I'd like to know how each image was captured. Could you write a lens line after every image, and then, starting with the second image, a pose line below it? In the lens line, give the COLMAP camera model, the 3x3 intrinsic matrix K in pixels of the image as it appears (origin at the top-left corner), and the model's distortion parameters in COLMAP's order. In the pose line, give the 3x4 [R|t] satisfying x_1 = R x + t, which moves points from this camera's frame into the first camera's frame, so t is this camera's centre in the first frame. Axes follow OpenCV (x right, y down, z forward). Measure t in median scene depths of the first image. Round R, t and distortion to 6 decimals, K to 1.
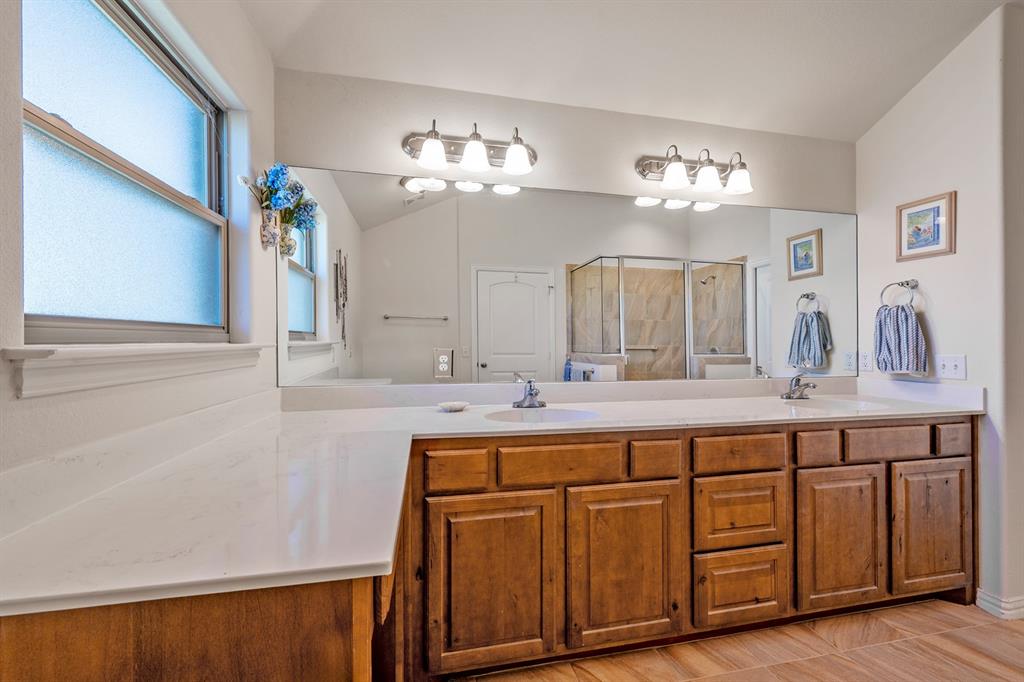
lens RADIAL K [[409.5, 0, 503.9], [0, 409.5, 336.9], [0, 0, 1]] dist [-0.000086, -0.000144]
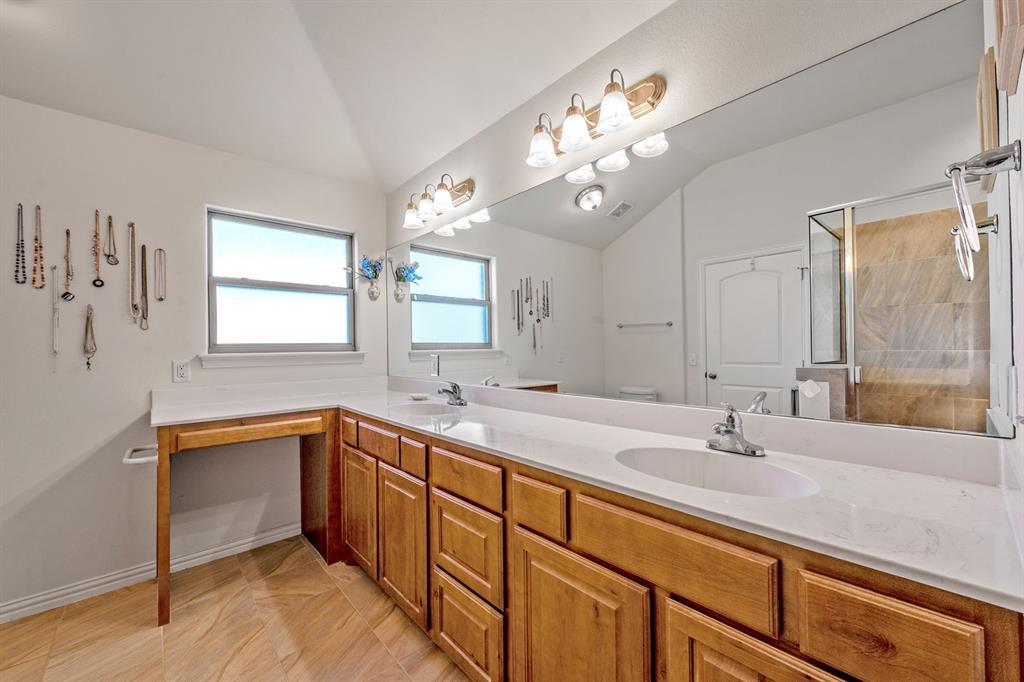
lens RADIAL K [[403.0, 0, 511.1], [0, 403.0, 345.0], [0, 0, 1]] dist [0.000553, -0.000334]
pose [[0.501242, -0.018428, -0.865111, 1.271025], [0.018511, 0.999773, -0.010572, 0.017722], [0.865109, -0.010715, 0.501469, 0.615453]]
